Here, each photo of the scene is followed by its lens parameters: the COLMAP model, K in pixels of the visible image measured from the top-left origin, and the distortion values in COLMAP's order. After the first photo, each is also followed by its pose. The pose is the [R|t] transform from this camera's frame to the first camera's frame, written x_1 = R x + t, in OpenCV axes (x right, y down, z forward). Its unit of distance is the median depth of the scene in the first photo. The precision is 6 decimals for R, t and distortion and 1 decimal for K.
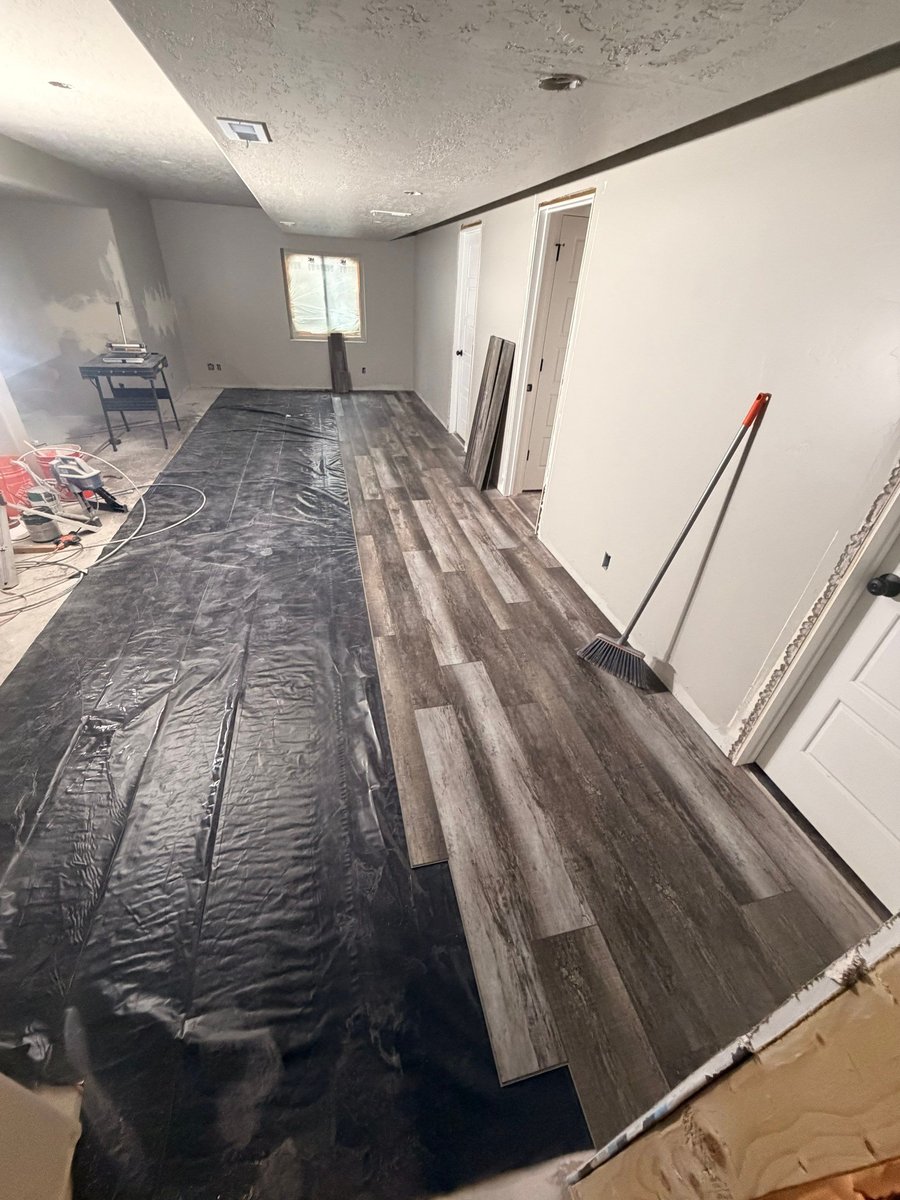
lens RADIAL K [[475.4, 0, 450.0], [0, 475.4, 600.0], [0, 0, 1]] dist [-0.000859, -0.000109]
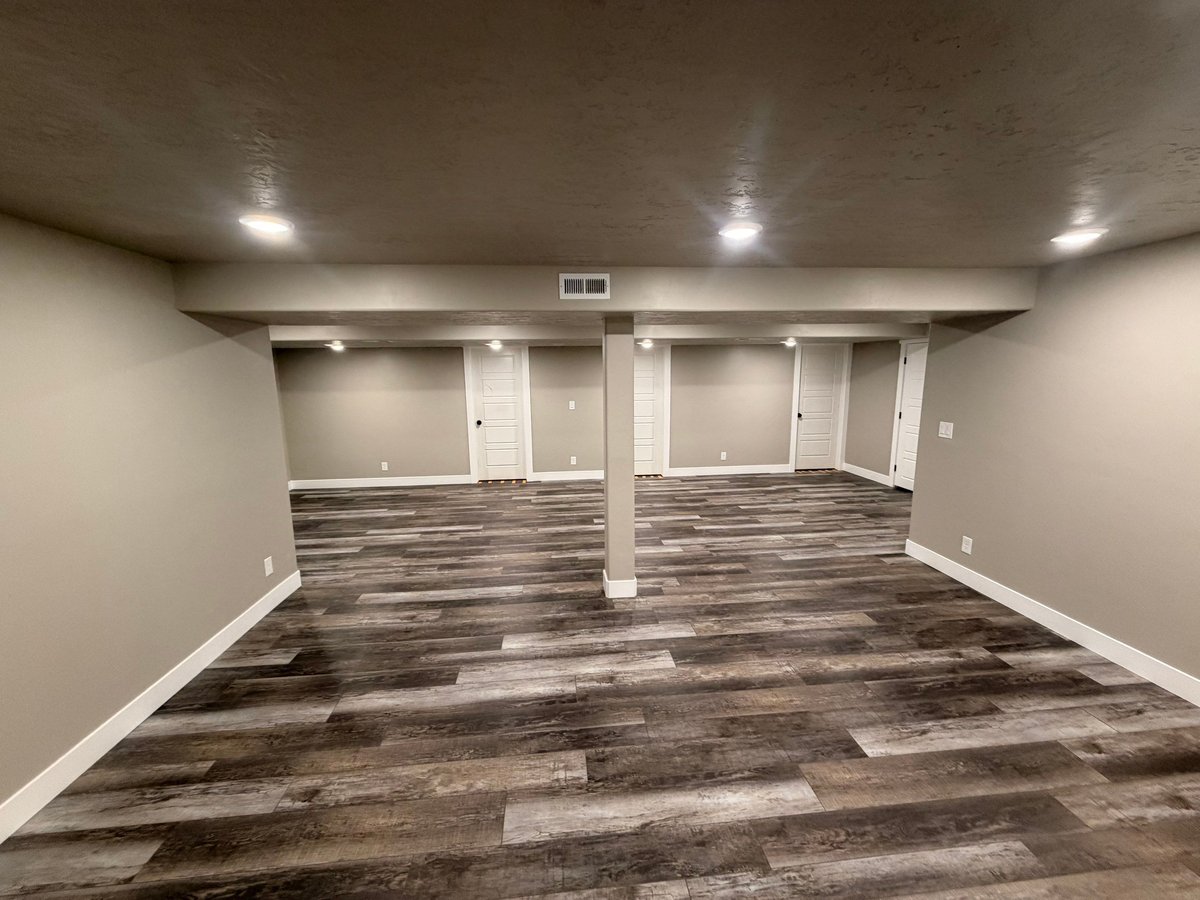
lens RADIAL K [[475.4, 0, 596.7], [0, 475.4, 450.5], [0, 0, 1]] dist [-0.000859, -0.000109]
pose [[0.137685, -0.215586, 0.966729, -2.189001], [0.570495, 0.815126, 0.100525, -0.724318], [-0.809678, 0.537673, 0.235221, 0.840115]]
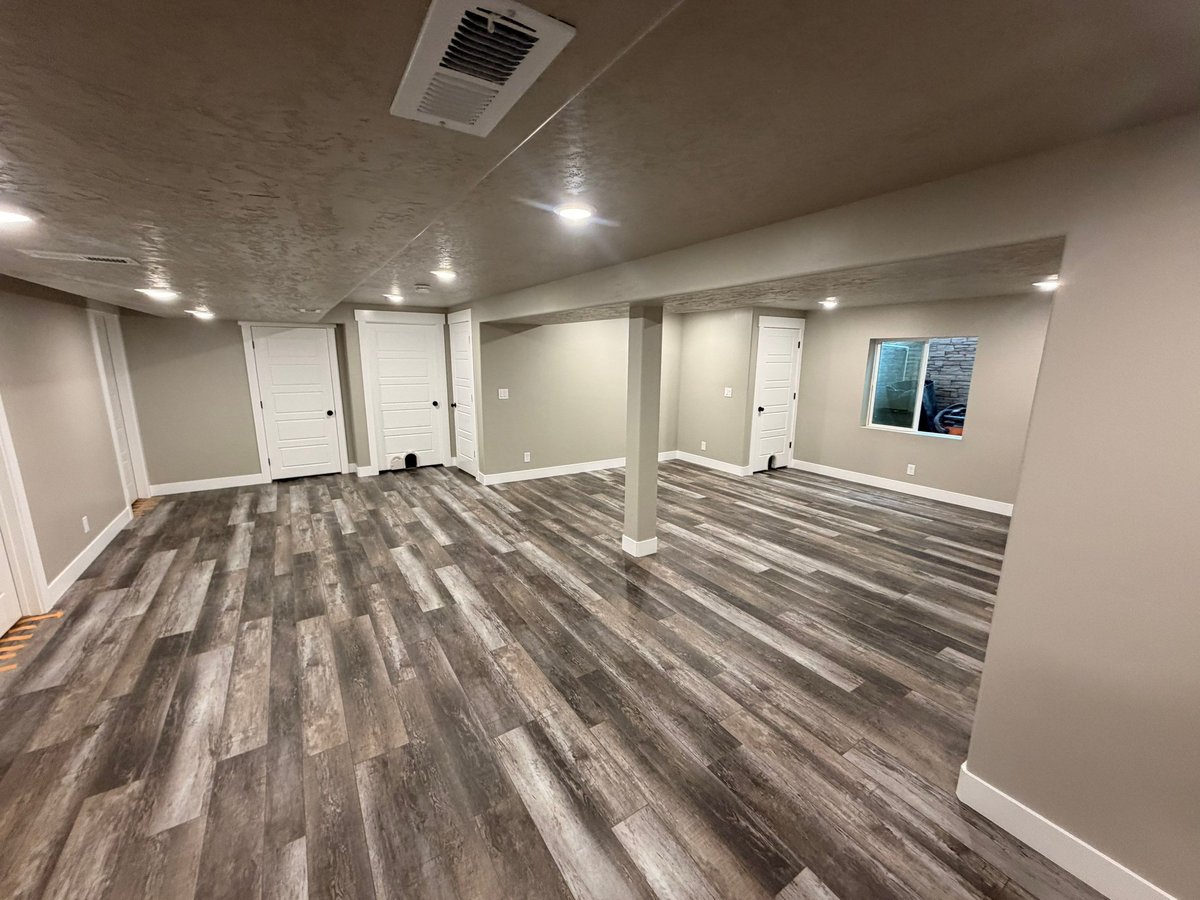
lens RADIAL K [[475.4, 0, 596.7], [0, 475.4, 450.5], [0, 0, 1]] dist [-0.000859, -0.000109]
pose [[-0.942291, 0.009488, -0.334660, -0.552646], [-0.230277, 0.707225, 0.668435, -1.353536], [0.243022, 0.706925, -0.664227, 1.921107]]
